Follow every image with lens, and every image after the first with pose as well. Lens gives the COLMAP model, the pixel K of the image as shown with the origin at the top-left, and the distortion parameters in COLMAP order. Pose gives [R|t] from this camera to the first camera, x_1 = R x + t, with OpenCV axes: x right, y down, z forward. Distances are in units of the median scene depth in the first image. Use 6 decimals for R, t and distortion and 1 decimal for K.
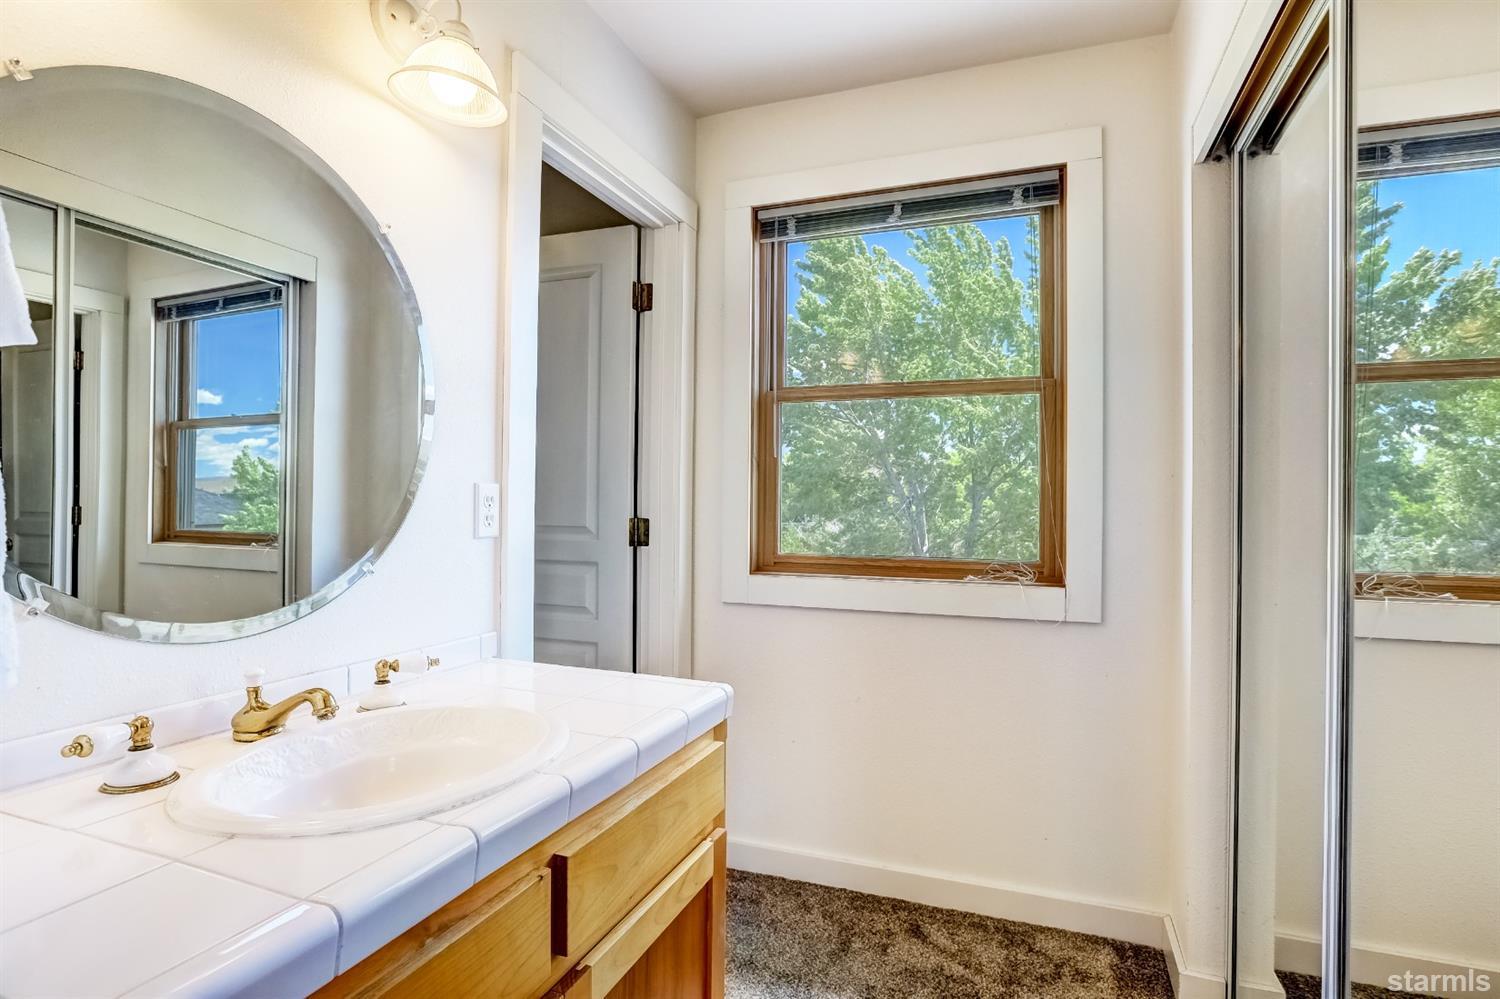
lens RADIAL K [[760.7, 0, 748.7], [0, 760.7, 501.2], [0, 0, 1]] dist [0.004630, 0.000298]
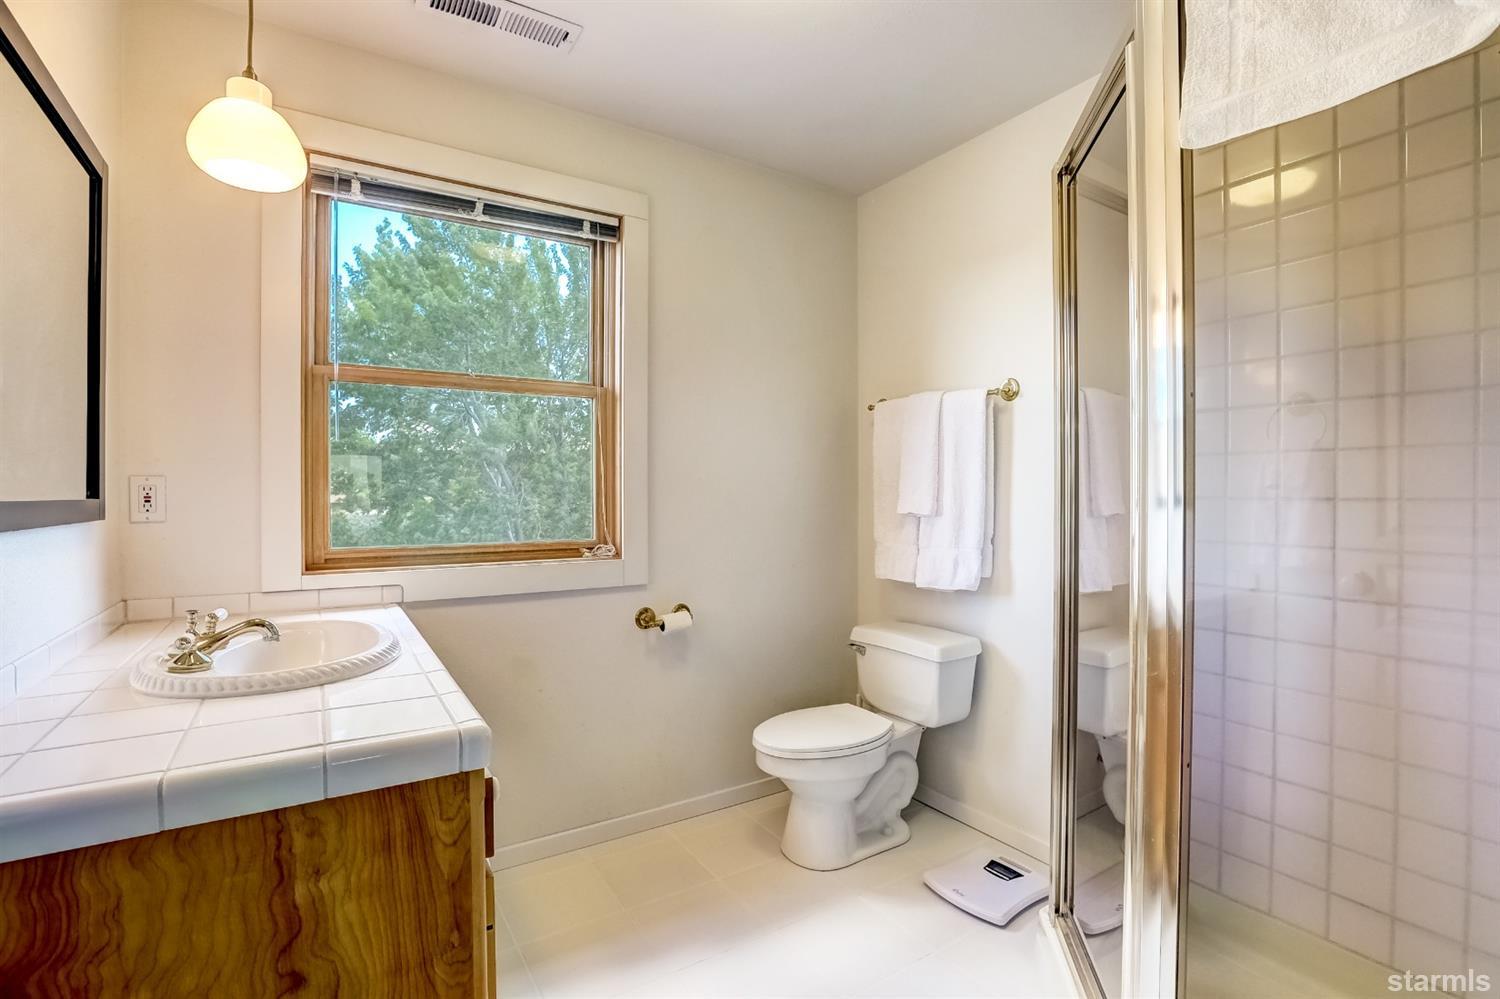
lens RADIAL K [[712.7, 0, 750.7], [0, 712.7, 490.1], [0, 0, 1]] dist [-0.003093, -0.000152]
pose [[0.605452, -0.013710, 0.795764, -0.367630], [0.010022, 0.999904, 0.009602, -0.003638], [-0.795819, 0.002162, 0.605531, 0.125347]]
